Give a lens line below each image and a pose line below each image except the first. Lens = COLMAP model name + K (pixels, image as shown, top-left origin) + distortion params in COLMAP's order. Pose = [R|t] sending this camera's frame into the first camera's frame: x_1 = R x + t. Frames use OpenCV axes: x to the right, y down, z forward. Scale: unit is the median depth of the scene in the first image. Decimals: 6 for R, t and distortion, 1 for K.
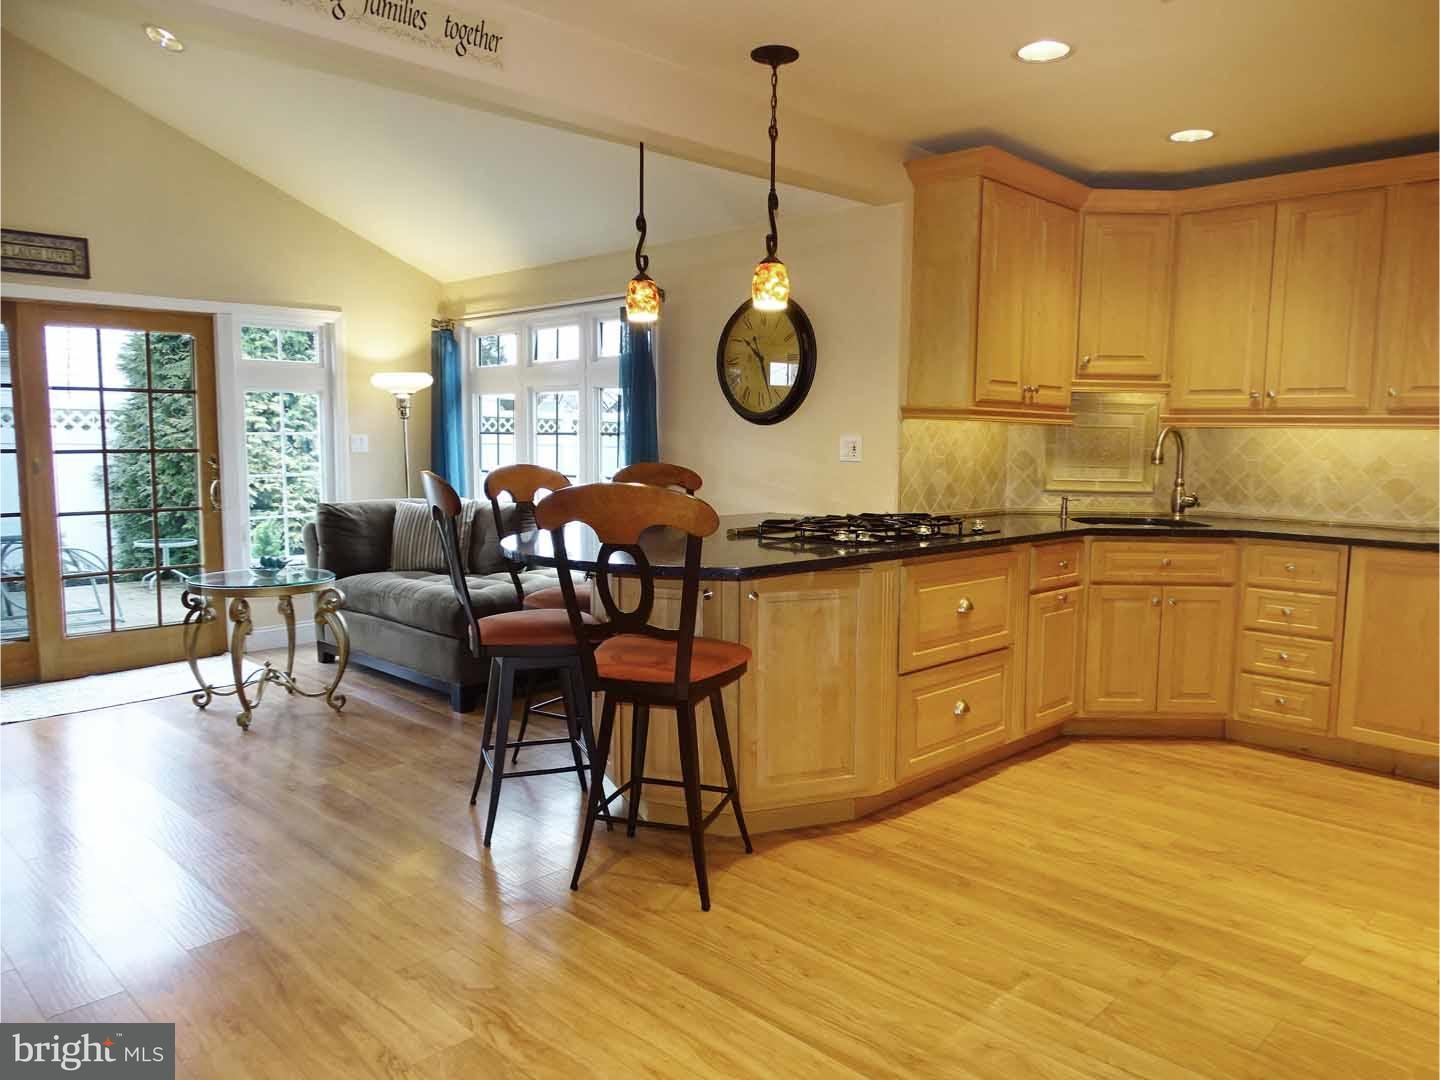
lens RADIAL K [[1037.6, 0, 720.0], [0, 1037.6, 540.0], [0, 0, 1]] dist [-0.001496, 0.002092]
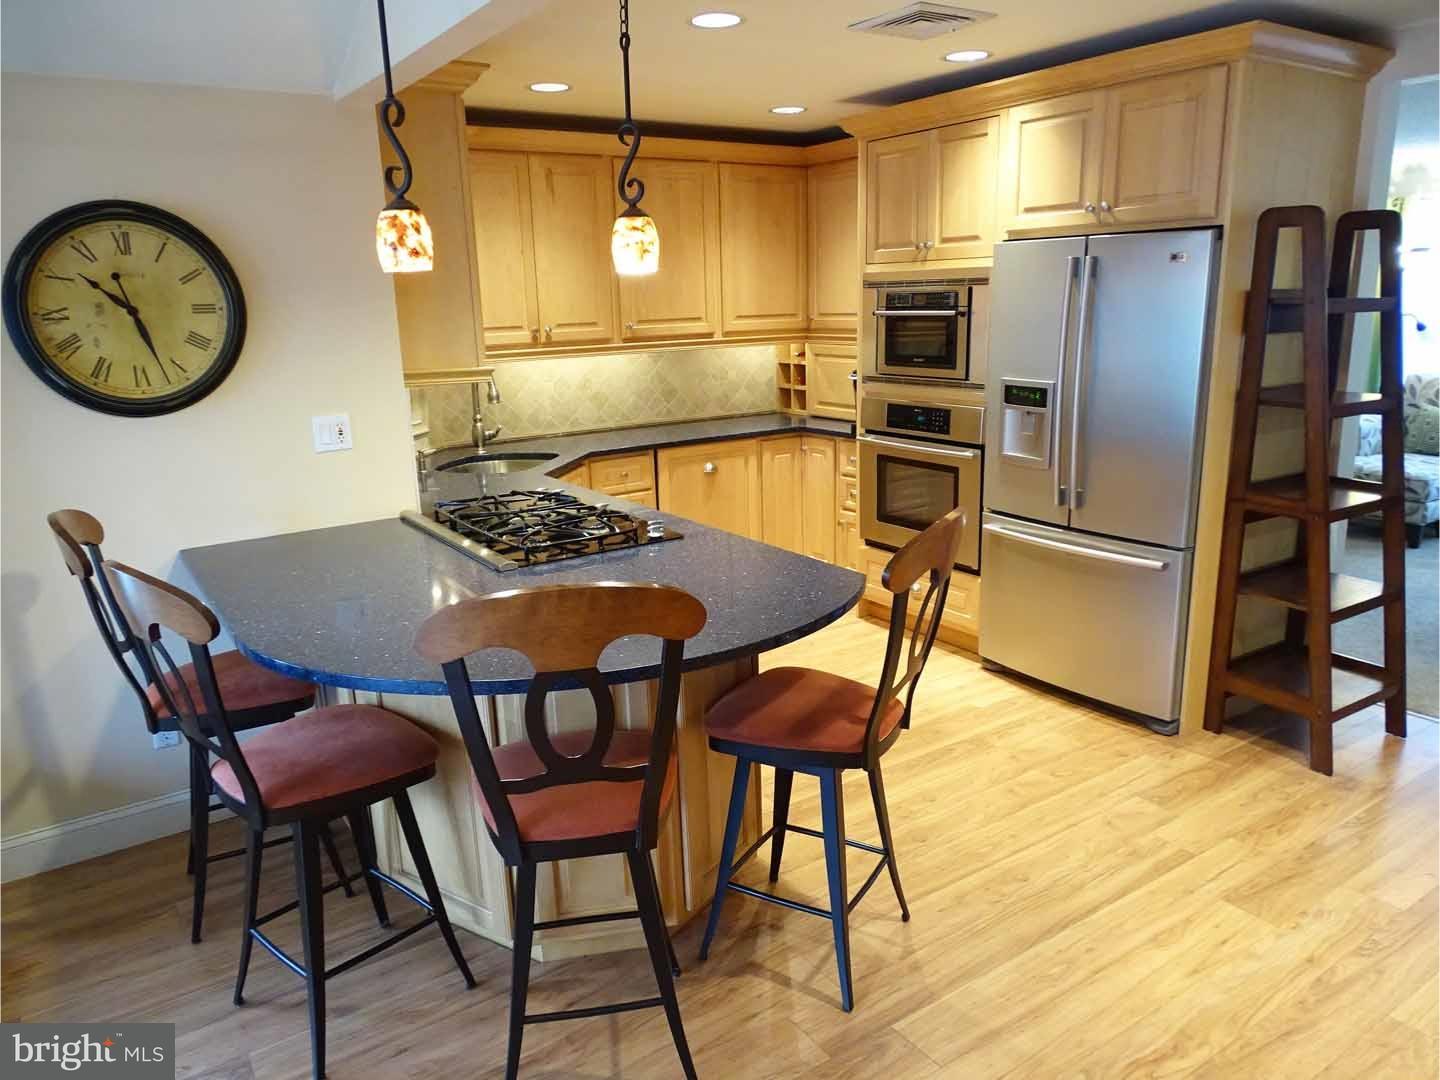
lens RADIAL K [[1029.6, 0, 720.0], [0, 1029.6, 540.0], [0, 0, 1]] dist [-0.013897, -0.005174]
pose [[0.193558, -0.245787, 0.949802, -0.576572], [0.131957, 0.965836, 0.223044, -0.150030], [-0.972174, 0.082161, 0.219378, 0.607775]]
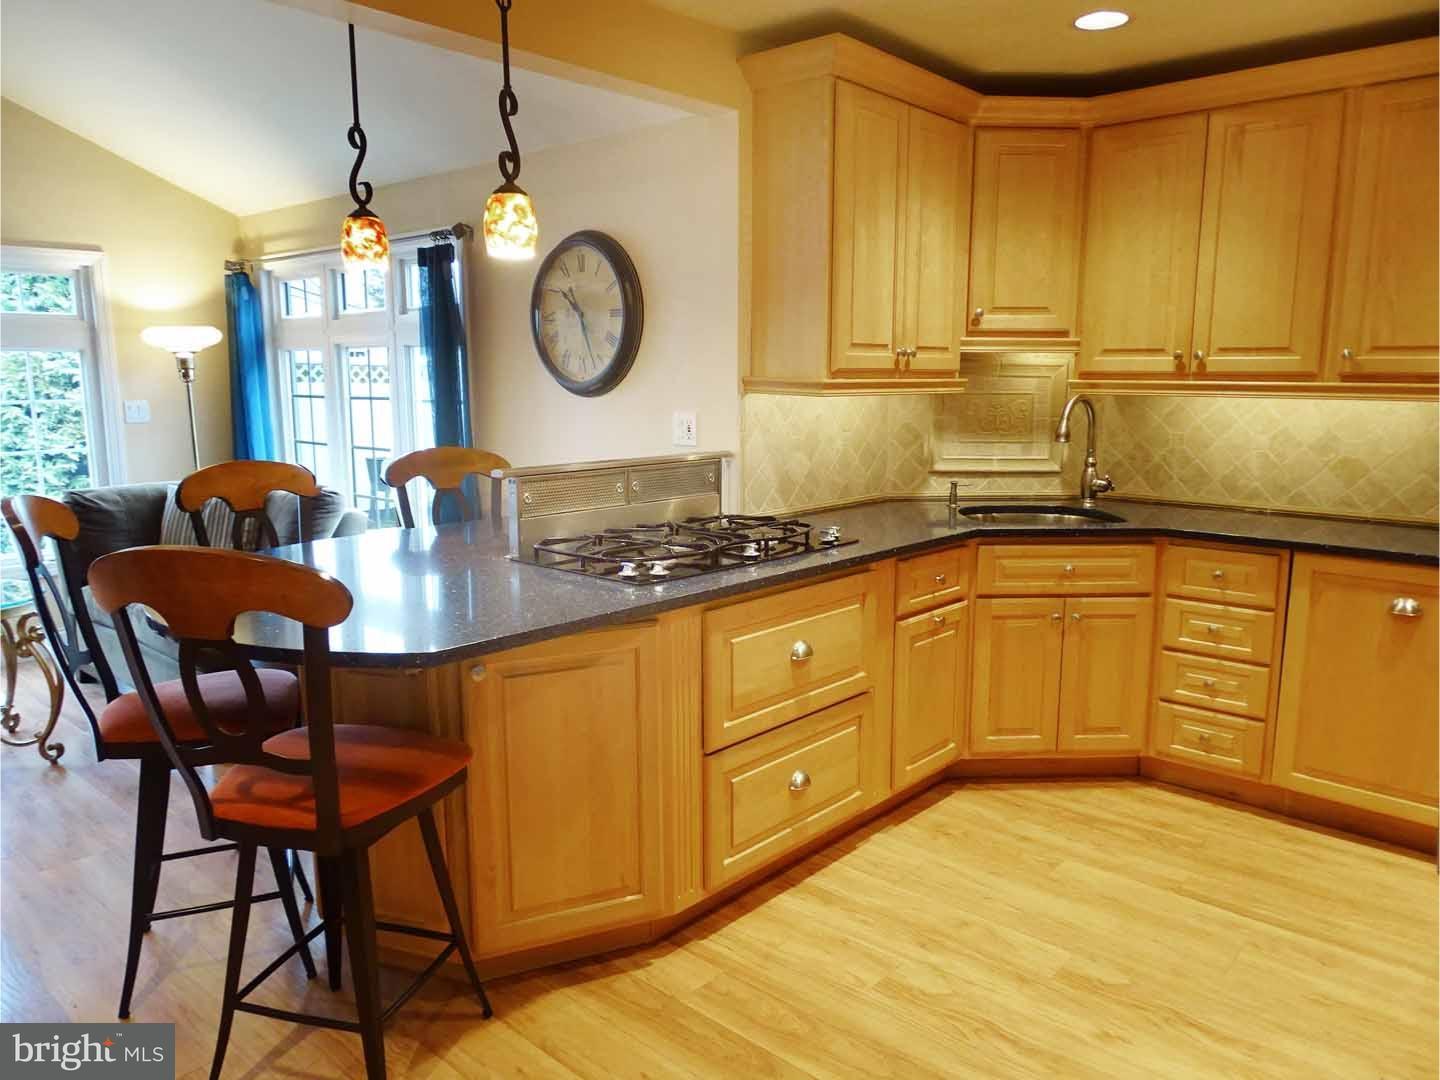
lens RADIAL K [[1039.6, 0, 720.0], [0, 1039.6, 540.0], [0, 0, 1]] dist [0.002381, 0.001064]
pose [[0.998603, -0.018486, 0.049503, 0.118751], [0.015263, 0.997787, 0.064711, -0.057544], [-0.050589, -0.063865, 0.996675, 0.208597]]
